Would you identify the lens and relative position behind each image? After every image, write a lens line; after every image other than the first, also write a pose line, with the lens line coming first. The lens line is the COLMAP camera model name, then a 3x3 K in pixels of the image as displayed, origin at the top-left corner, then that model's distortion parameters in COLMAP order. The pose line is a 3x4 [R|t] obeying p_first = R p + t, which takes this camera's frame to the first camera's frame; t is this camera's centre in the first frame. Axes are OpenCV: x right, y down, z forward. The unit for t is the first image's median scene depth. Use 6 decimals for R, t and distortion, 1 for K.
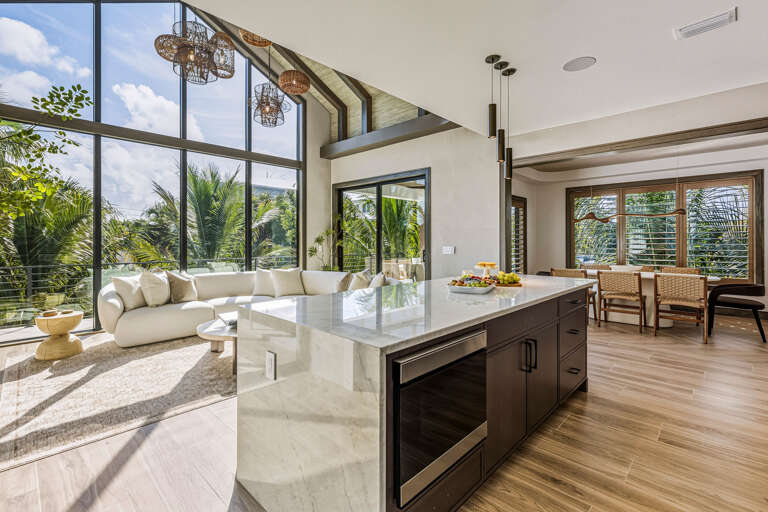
lens RADIAL K [[351.9, 0, 385.3], [0, 351.9, 238.0], [0, 0, 1]] dist [0.000904, -0.000011]
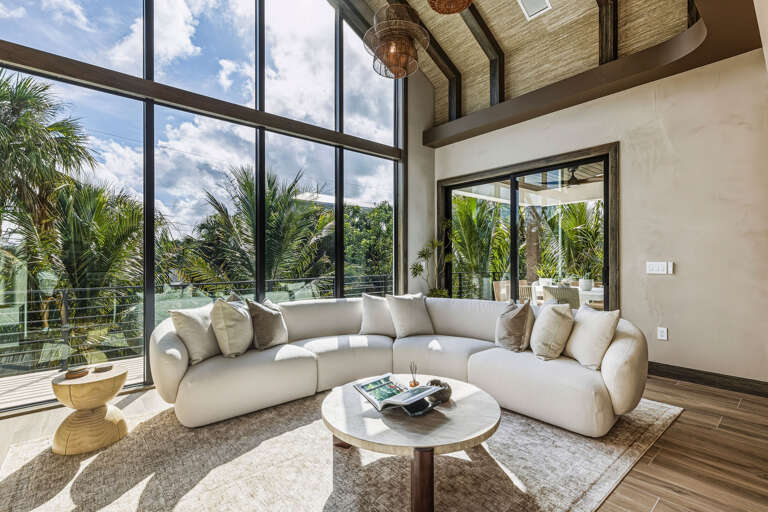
lens RADIAL K [[354.7, 0, 384.0], [0, 354.7, 256.0], [0, 0, 1]] dist [-0.001194, -0.000581]
pose [[0.995103, -0.003231, -0.098788, -0.208290], [0.003142, 0.999995, -0.001058, 0.010284], [0.098791, 0.000743, 0.995108, 0.253878]]
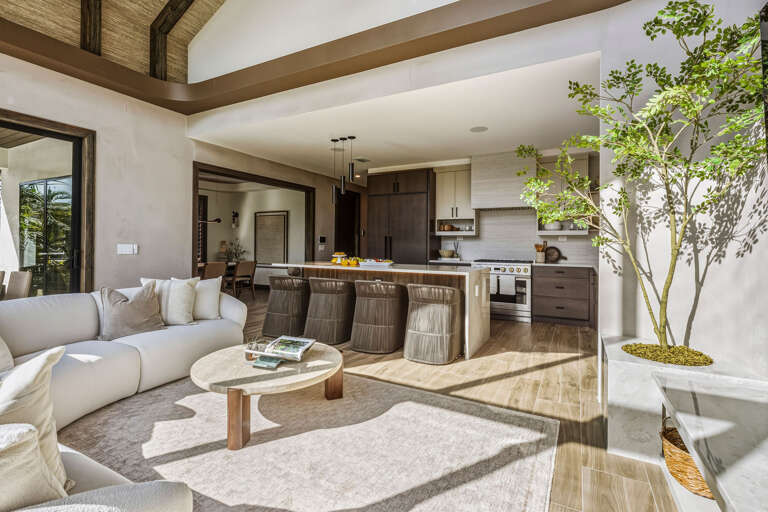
lens RADIAL K [[365.9, 0, 376.1], [0, 365.9, 242.8], [0, 0, 1]] dist [0.027558, -0.000001]
pose [[-0.257155, 0.000120, 0.966370, -0.622670], [-0.017567, 0.999834, -0.004799, 0.011972], [-0.966211, -0.018210, -0.257110, 0.554296]]
